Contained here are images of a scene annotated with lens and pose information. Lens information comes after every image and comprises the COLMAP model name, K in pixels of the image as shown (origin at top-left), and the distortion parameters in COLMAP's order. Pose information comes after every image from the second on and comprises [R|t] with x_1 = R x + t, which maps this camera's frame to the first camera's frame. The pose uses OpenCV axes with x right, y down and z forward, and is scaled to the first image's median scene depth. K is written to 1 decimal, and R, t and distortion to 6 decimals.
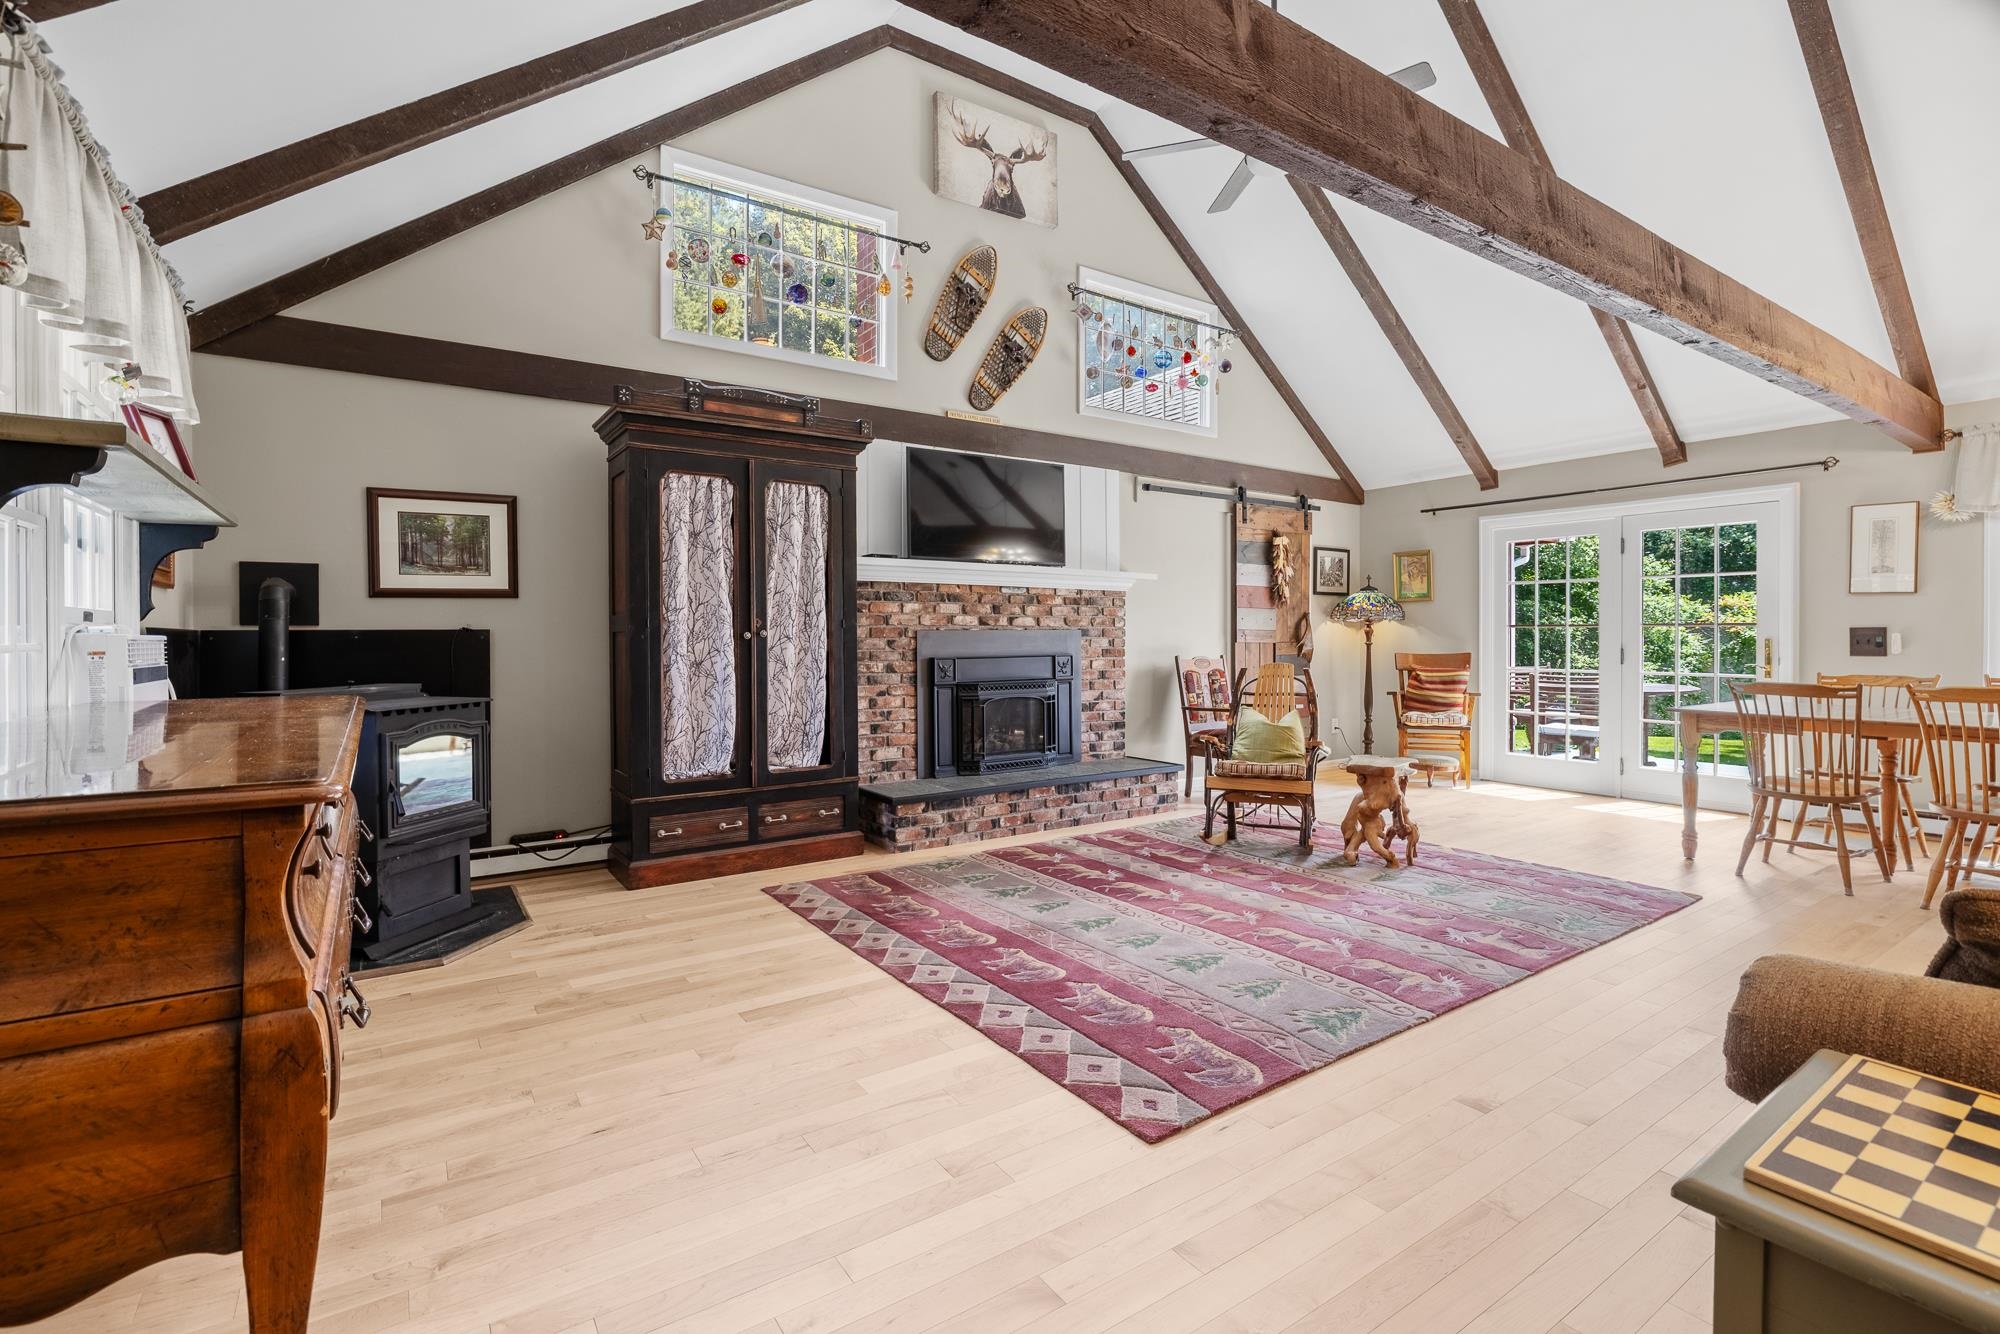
lens RADIAL K [[912.1, 0, 999.1], [0, 912.1, 635.3], [0, 0, 1]] dist [-0.006035, 0.000274]
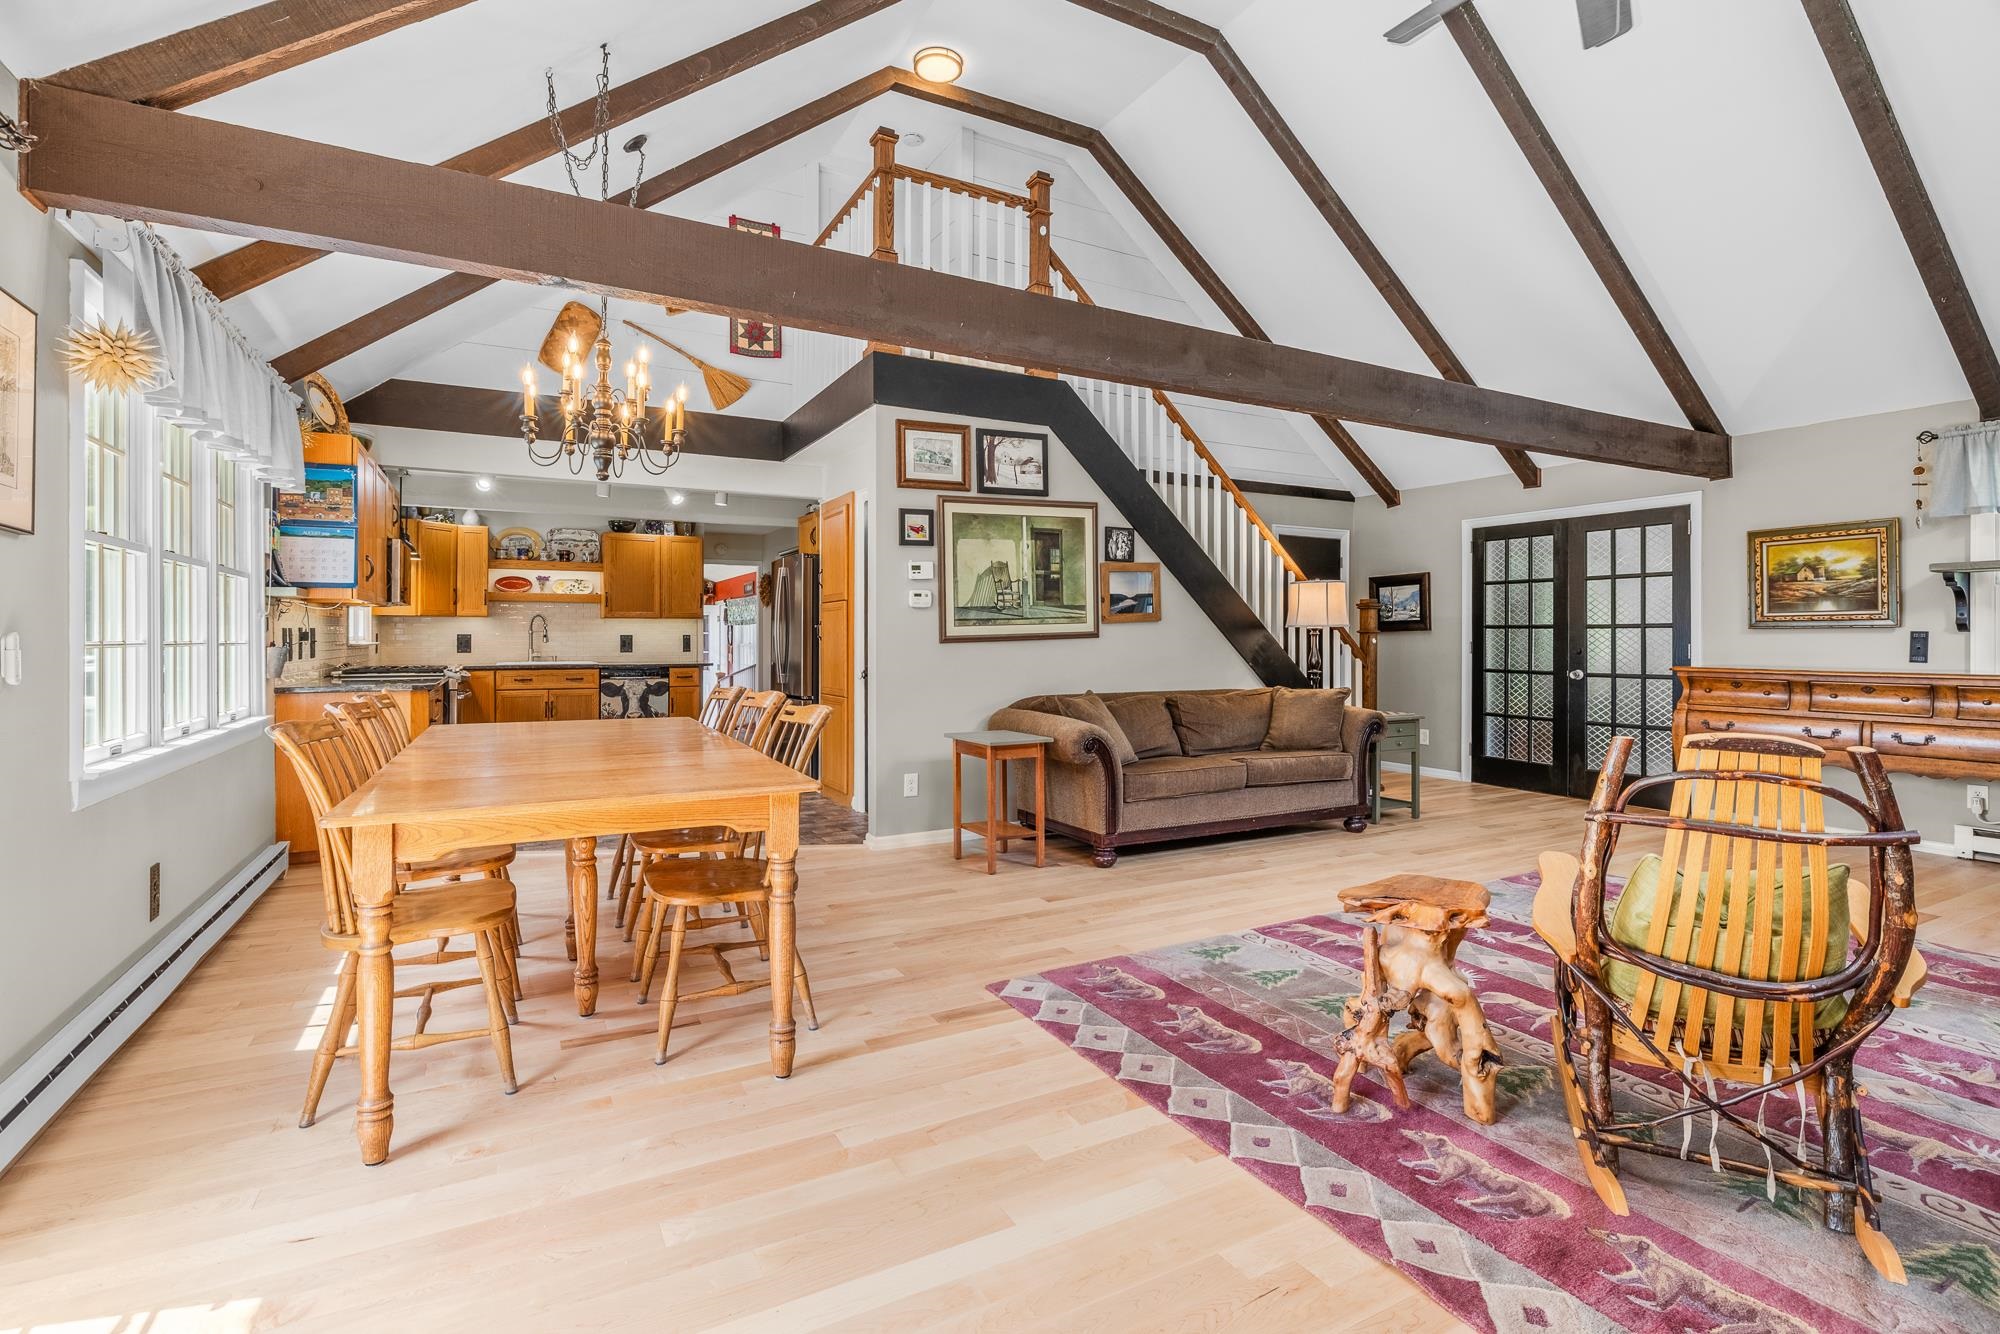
lens RADIAL K [[922.7, 0, 995.3], [0, 922.7, 635.1], [0, 0, 1]] dist [-0.005214, 0.000276]
pose [[-0.994405, -0.001043, 0.105628, 0.468444], [-0.001257, 0.999997, -0.001959, -0.001345], [-0.105625, -0.002080, -0.994404, 1.201167]]
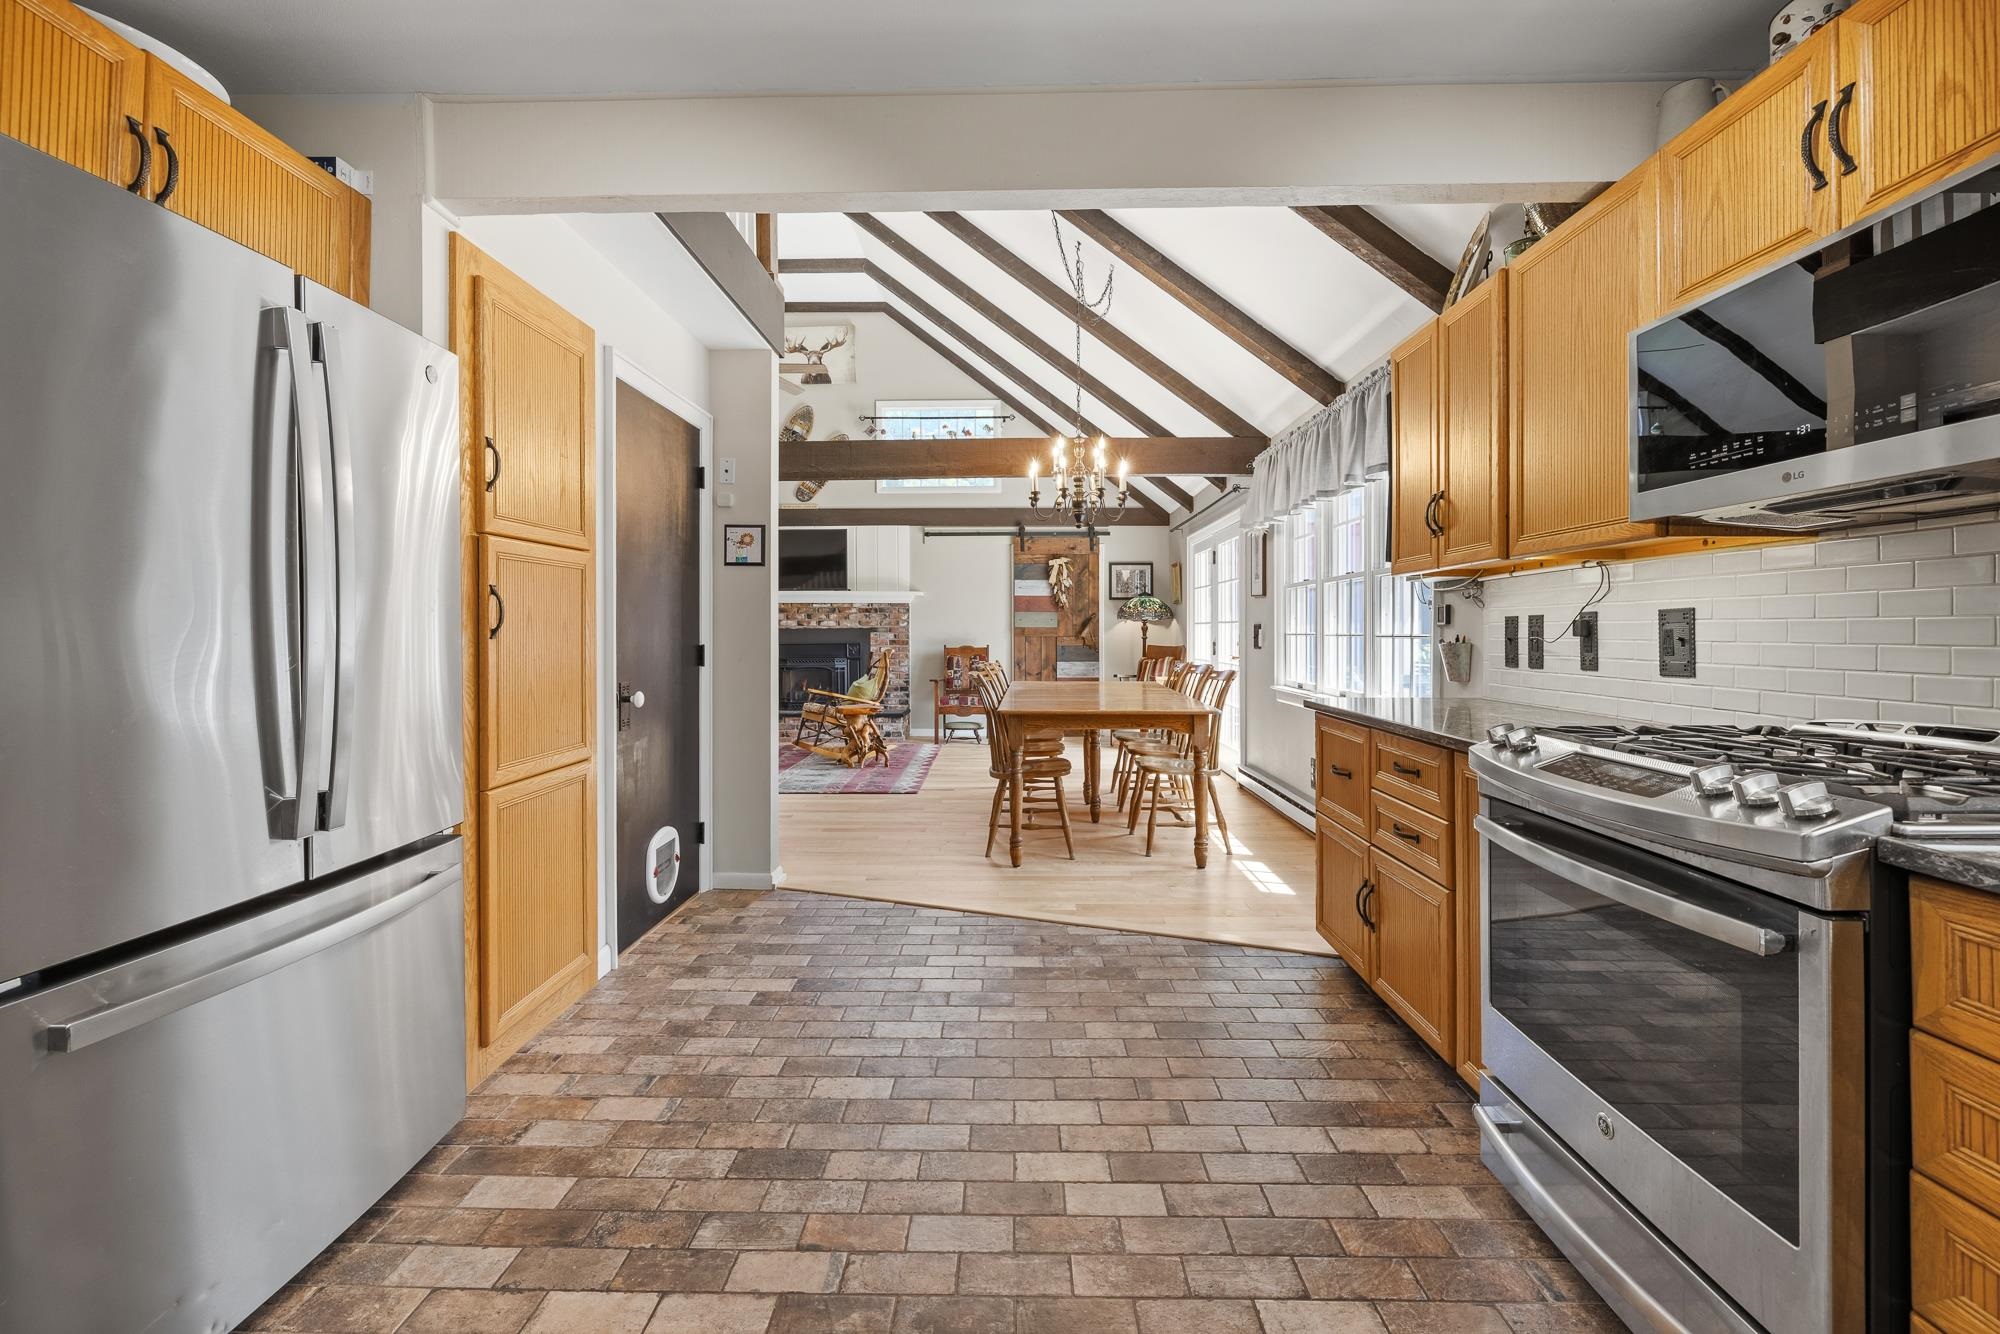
lens RADIAL K [[844.4, 0, 1001.7], [0, 844.4, 631.2], [0, 0, 1]] dist [-0.000027, -0.000119]
pose [[0.817327, -0.001160, -0.576173, 1.201554], [0.001574, 0.999999, 0.000219, -0.000580], [0.576172, -0.001086, 0.817328, -0.094227]]
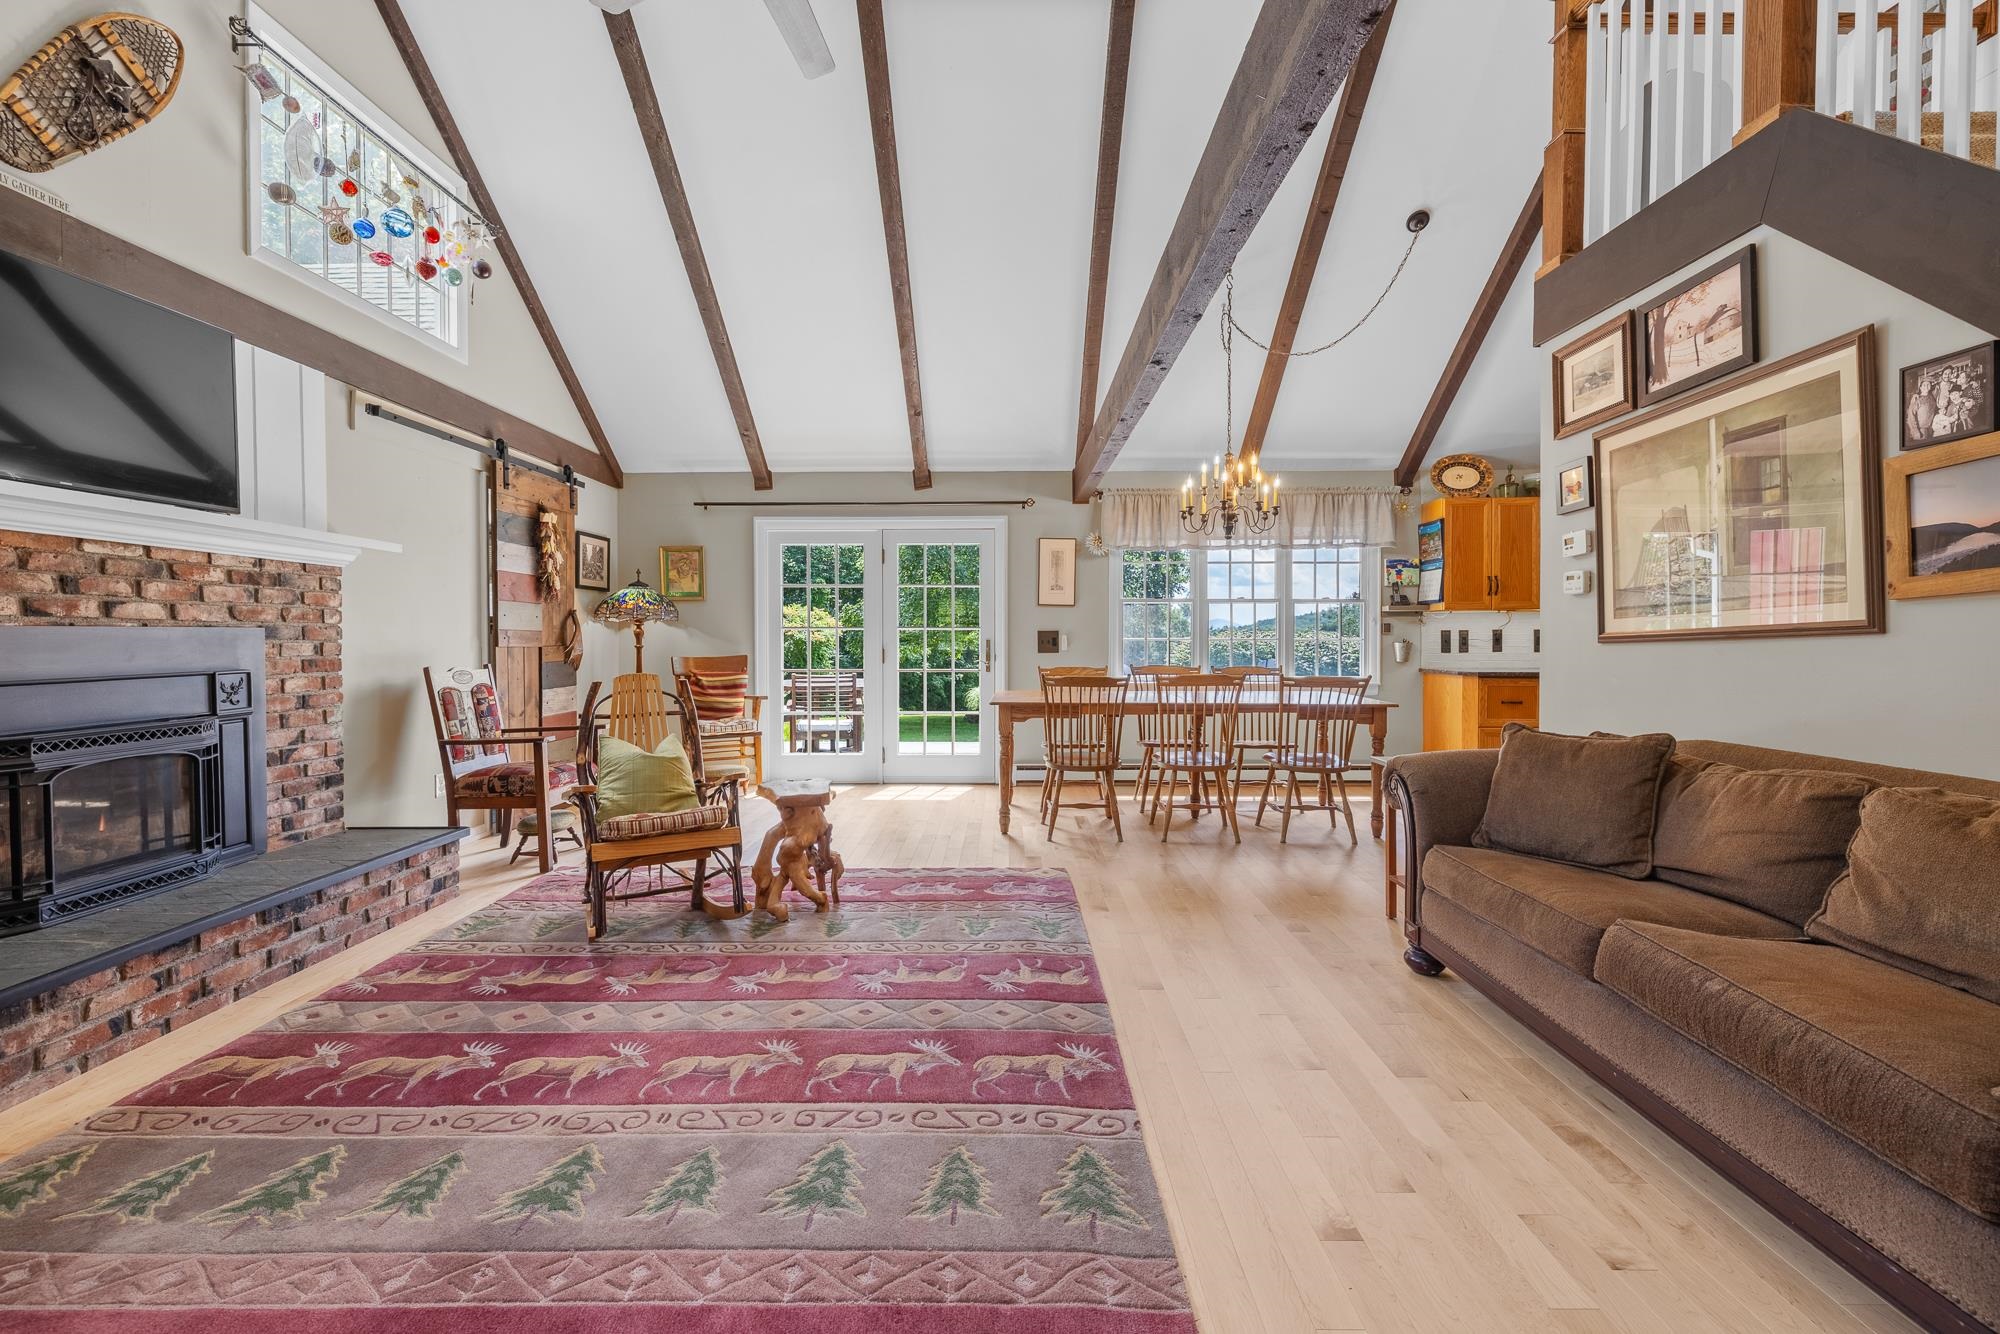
lens RADIAL K [[849.7, 0, 999.3], [0, 849.7, 650.3], [0, 0, 1]] dist [-0.000374, -0.000391]
pose [[0.571559, -0.012718, 0.820462, -0.092149], [0.000701, 0.999887, 0.015011, 0.000642], [-0.820561, -0.008004, 0.571504, 0.317423]]
